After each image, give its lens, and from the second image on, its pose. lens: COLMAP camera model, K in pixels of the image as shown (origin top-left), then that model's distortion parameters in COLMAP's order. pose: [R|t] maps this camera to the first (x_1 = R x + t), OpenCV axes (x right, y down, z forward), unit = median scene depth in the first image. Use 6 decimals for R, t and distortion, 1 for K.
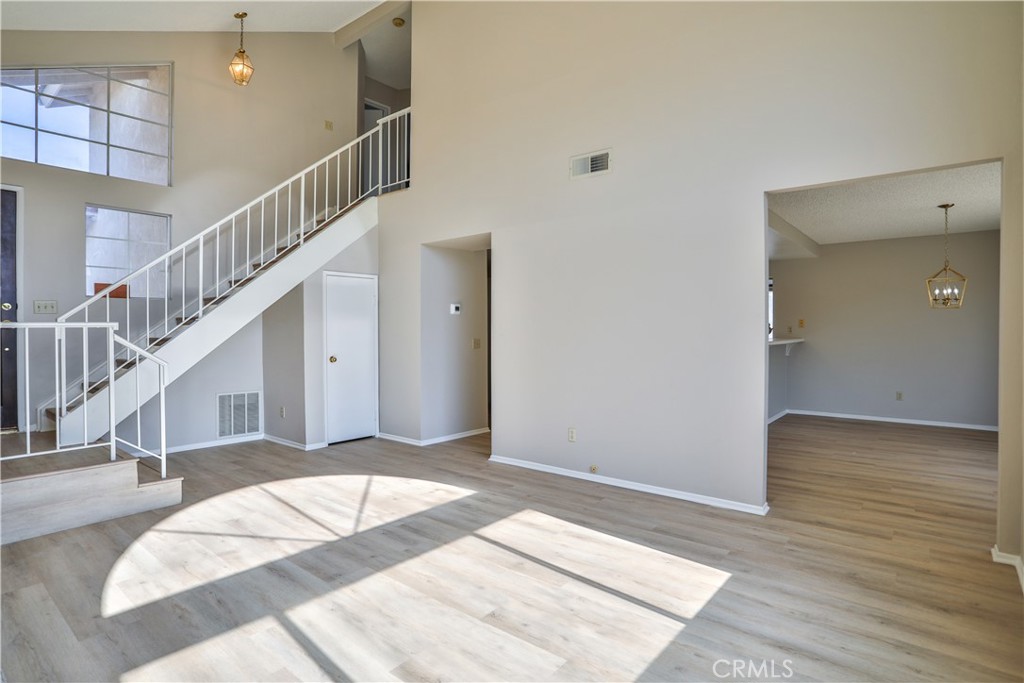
lens RADIAL K [[528.3, 0, 521.2], [0, 528.3, 333.0], [0, 0, 1]] dist [-0.062339, 0.023848]
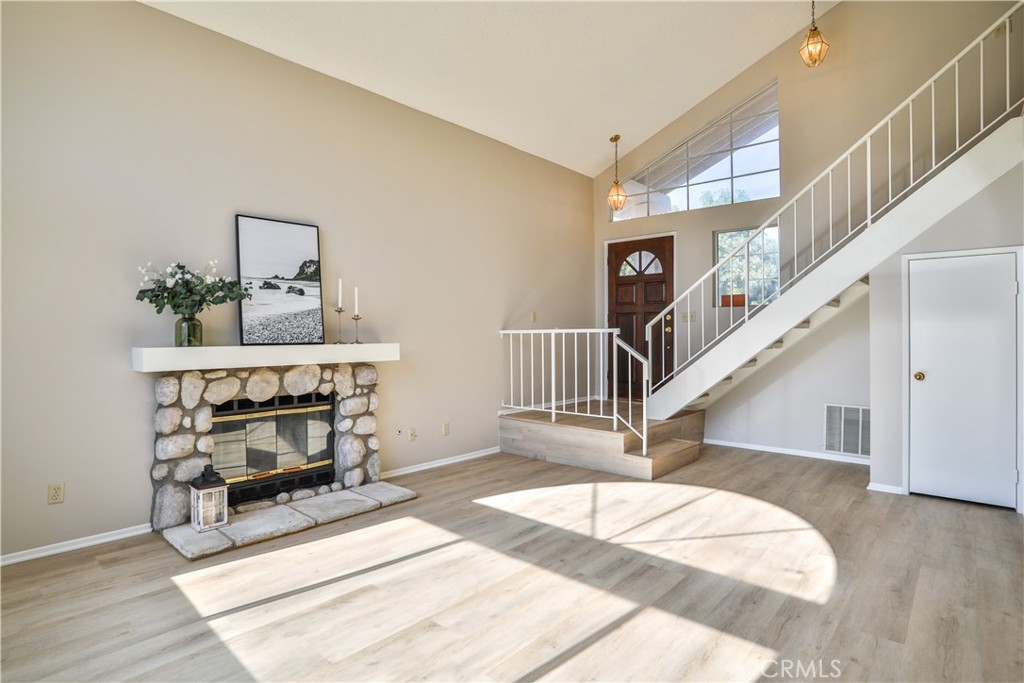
lens RADIAL K [[528.3, 0, 514.6], [0, 528.3, 340.2], [0, 0, 1]] dist [-0.062339, 0.023848]
pose [[-0.057963, 0.010054, -0.998268, 0.620942], [-0.009037, 0.999903, 0.010595, -0.001993], [0.998278, 0.009636, -0.057866, 0.823026]]
